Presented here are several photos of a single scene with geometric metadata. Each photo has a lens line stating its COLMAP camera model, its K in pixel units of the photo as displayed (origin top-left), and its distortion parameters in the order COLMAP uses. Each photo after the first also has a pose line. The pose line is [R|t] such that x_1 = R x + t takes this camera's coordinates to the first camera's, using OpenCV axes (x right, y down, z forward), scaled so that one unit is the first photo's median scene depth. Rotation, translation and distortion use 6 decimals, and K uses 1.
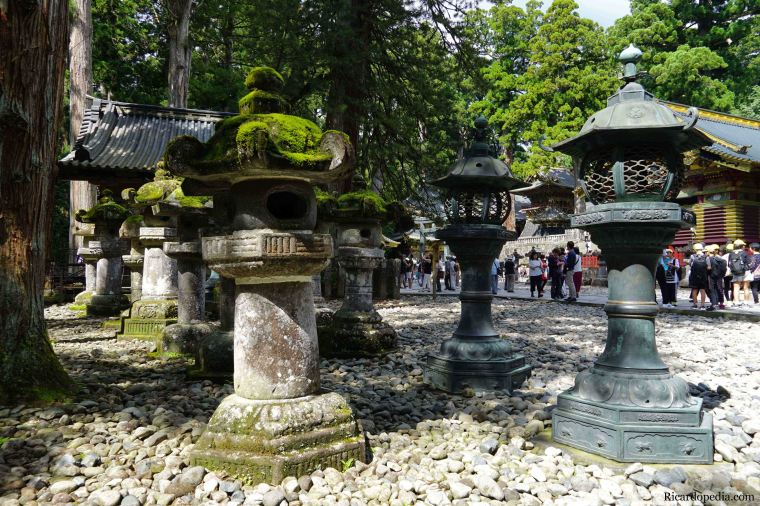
lens RADIAL K [[576.7, 0, 379.6], [0, 576.7, 252.6], [0, 0, 1]] dist [-0.001045, -0.003258]
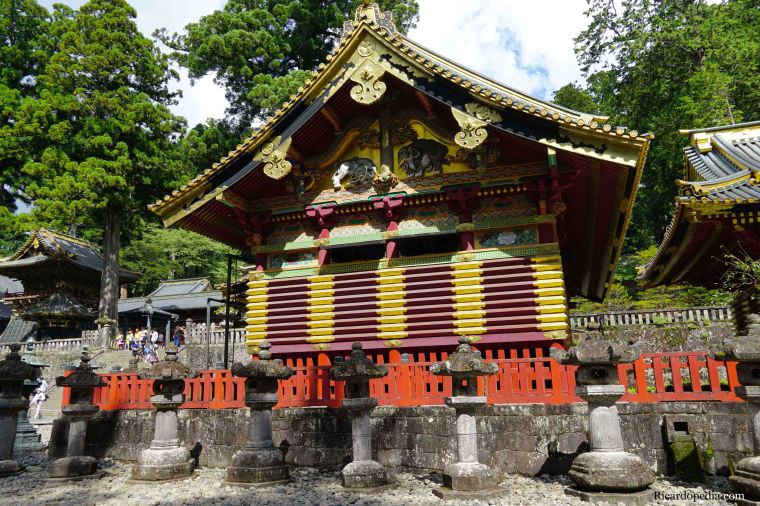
lens RADIAL K [[576.7, 0, 379.2], [0, 576.7, 251.6], [0, 0, 1]] dist [-0.001045, -0.003258]
pose [[0.689798, 0.150879, 0.708106, 0.097329], [-0.002006, 0.978439, -0.206525, 0.002055], [-0.723999, 0.141041, 0.675228, 0.358187]]
